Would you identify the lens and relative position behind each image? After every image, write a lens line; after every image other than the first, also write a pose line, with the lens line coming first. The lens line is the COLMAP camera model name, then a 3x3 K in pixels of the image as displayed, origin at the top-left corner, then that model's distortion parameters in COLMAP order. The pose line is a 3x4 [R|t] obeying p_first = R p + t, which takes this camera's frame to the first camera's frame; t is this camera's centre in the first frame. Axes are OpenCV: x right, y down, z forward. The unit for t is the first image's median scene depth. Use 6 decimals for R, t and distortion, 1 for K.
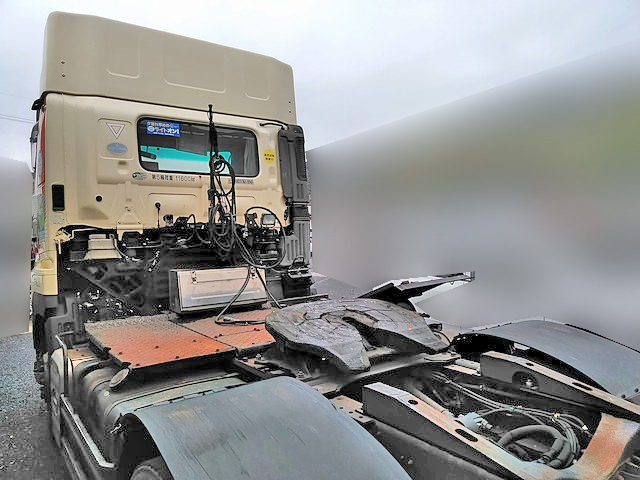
lens RADIAL K [[472.1, 0, 320.0], [0, 472.1, 240.0], [0, 0, 1]] dist [0.009665, 0.000332]
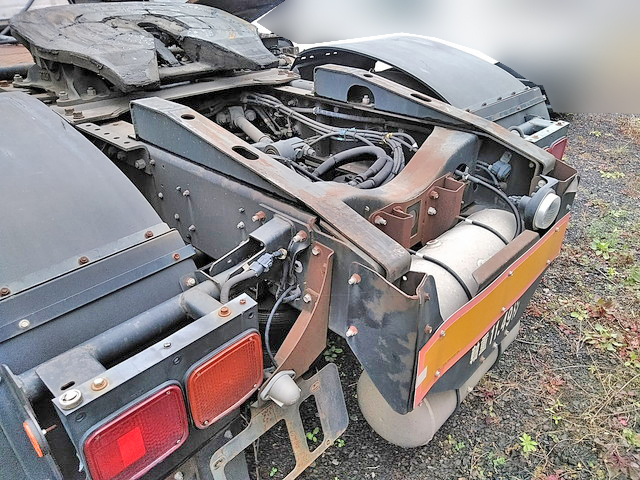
lens RADIAL K [[472.1, 0, 320.0], [0, 472.1, 240.0], [0, 0, 1]] dist [0.009665, 0.000332]
pose [[0.982194, -0.073232, 0.173010, 0.205967], [-0.018092, 0.879749, 0.475093, 0.129479], [-0.186998, -0.469764, 0.862759, 0.200690]]
